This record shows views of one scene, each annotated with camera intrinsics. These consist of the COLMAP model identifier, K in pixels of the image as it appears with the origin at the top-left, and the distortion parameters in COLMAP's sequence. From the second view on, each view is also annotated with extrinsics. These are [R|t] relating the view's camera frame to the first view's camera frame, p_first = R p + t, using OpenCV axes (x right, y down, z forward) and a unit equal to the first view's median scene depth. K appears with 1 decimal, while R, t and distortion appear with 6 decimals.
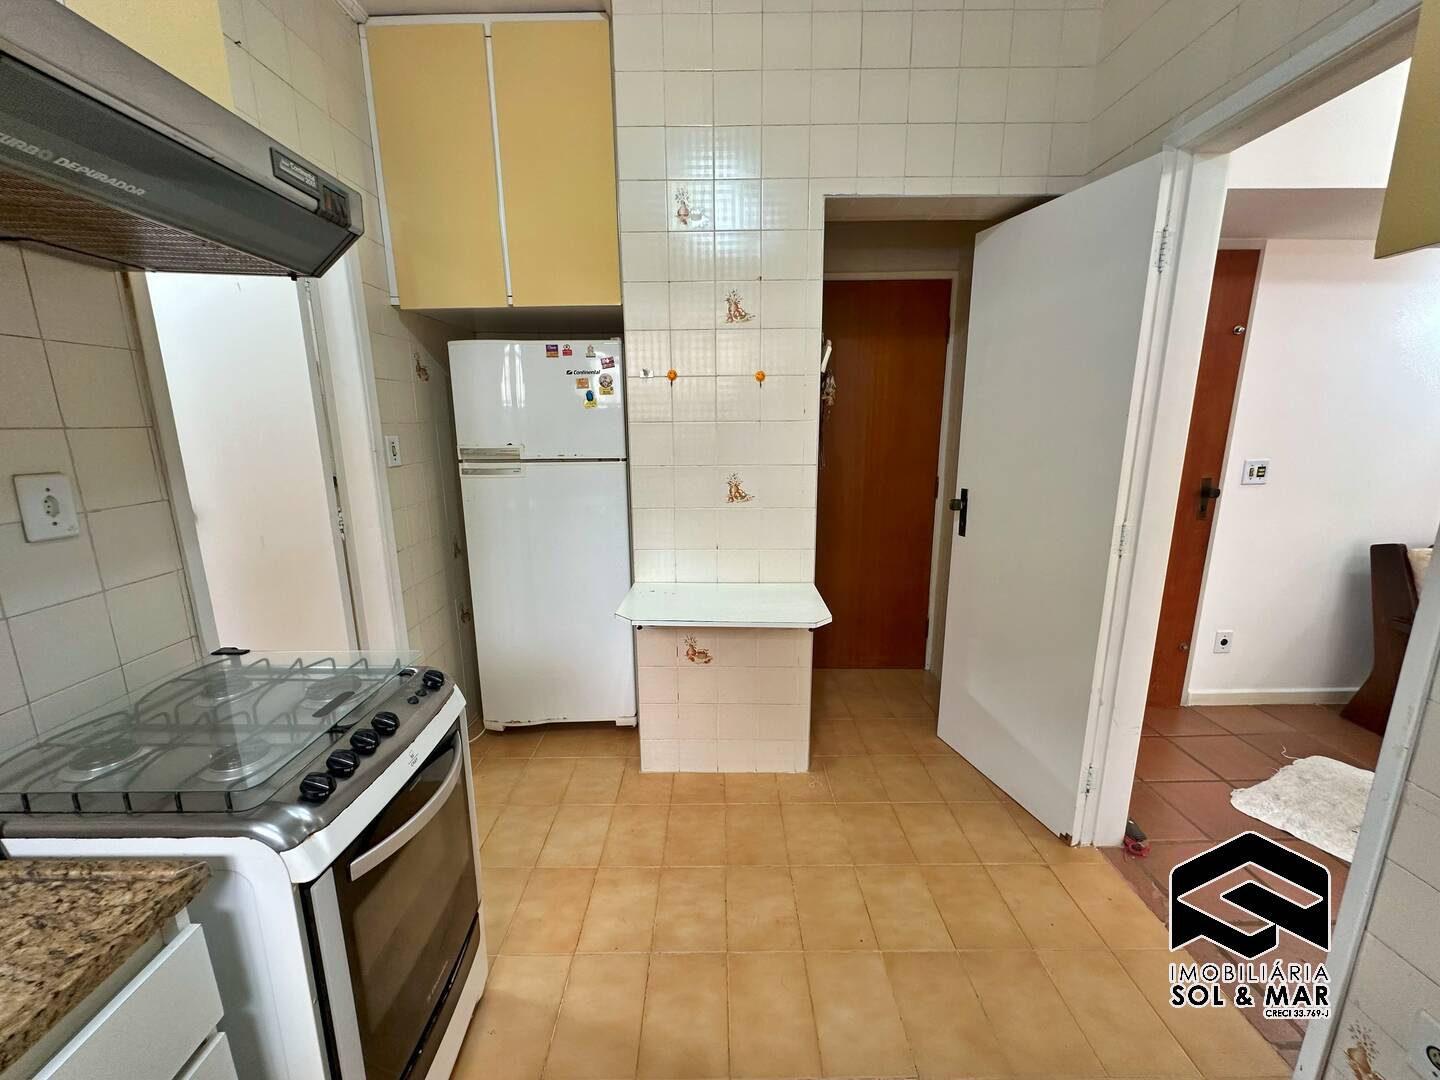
lens RADIAL K [[574.2, 0, 720.0], [0, 574.2, 540.0], [0, 0, 1]] dist [-0.001945, 0.000494]
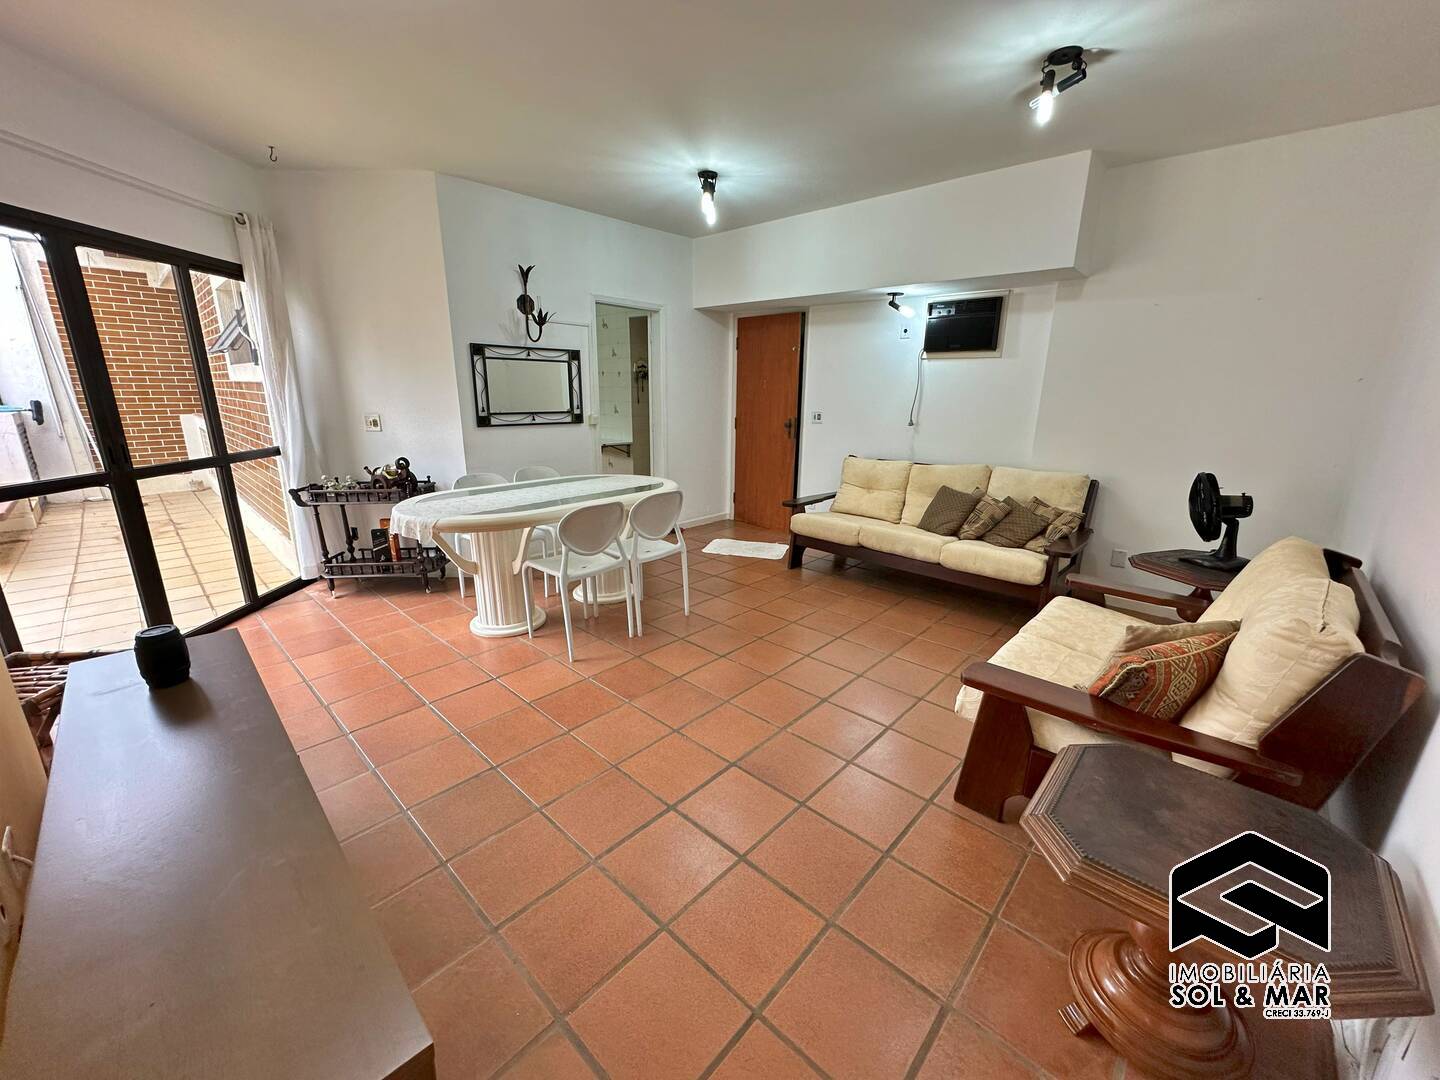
lens RADIAL K [[574.2, 0, 720.0], [0, 574.2, 540.0], [0, 0, 1]] dist [-0.001945, 0.000494]
pose [[0.725341, 0.191003, -0.661360, 2.147250], [-0.153554, 0.981422, 0.115029, 0.132239], [0.671045, 0.018119, 0.741195, -0.756459]]
